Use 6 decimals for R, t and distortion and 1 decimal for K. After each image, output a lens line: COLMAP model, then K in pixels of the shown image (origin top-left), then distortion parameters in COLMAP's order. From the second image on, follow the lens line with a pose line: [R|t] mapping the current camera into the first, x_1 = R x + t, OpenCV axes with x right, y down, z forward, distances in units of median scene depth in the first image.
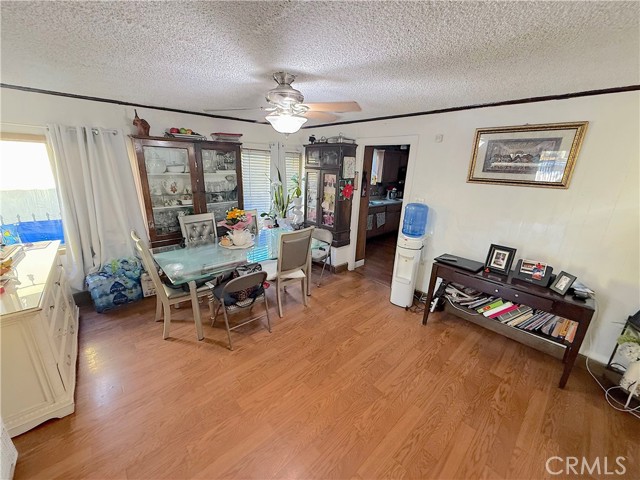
lens RADIAL K [[254.7, 0, 317.4], [0, 254.7, 241.9], [0, 0, 1]] dist [0.001765, -0.000036]
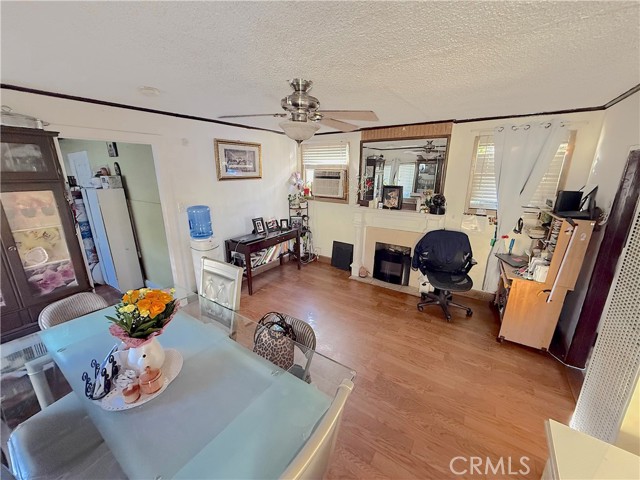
lens RADIAL K [[254.7, 0, 317.4], [0, 254.7, 241.9], [0, 0, 1]] dist [0.001765, -0.000036]
pose [[-0.229286, -0.299925, 0.925998, -0.831024], [0.273384, 0.893205, 0.356996, -0.300690], [-0.934178, 0.335008, -0.122805, 0.858878]]
